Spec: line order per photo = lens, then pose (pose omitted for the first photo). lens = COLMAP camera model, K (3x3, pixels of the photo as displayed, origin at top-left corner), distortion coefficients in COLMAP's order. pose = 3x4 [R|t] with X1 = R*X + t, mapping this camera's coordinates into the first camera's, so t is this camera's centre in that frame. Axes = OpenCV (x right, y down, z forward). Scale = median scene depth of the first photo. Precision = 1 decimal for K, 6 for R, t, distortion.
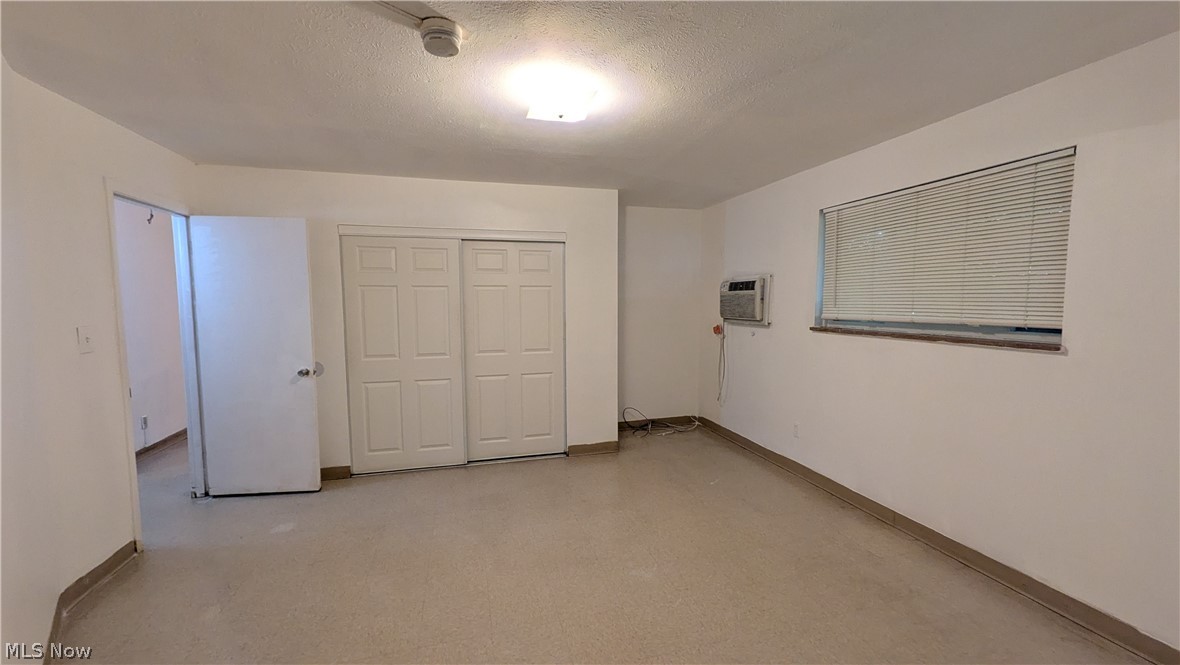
lens RADIAL K [[461.8, 0, 593.4], [0, 461.8, 337.3], [0, 0, 1]] dist [0.005662, -0.000057]
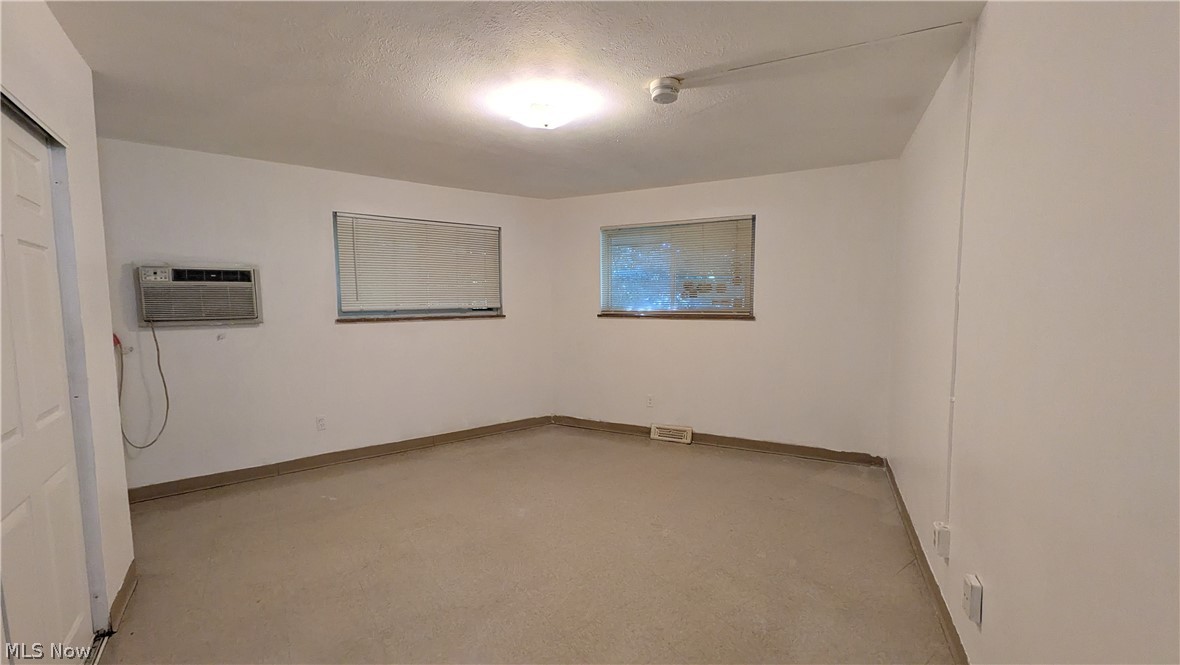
lens RADIAL K [[461.8, 0, 593.3], [0, 461.8, 331.1], [0, 0, 1]] dist [0.005662, -0.000057]
pose [[-0.354550, -0.061597, 0.933006, -1.098793], [0.083560, 0.991748, 0.097229, -0.072840], [-0.931296, 0.112434, -0.346477, 1.205775]]
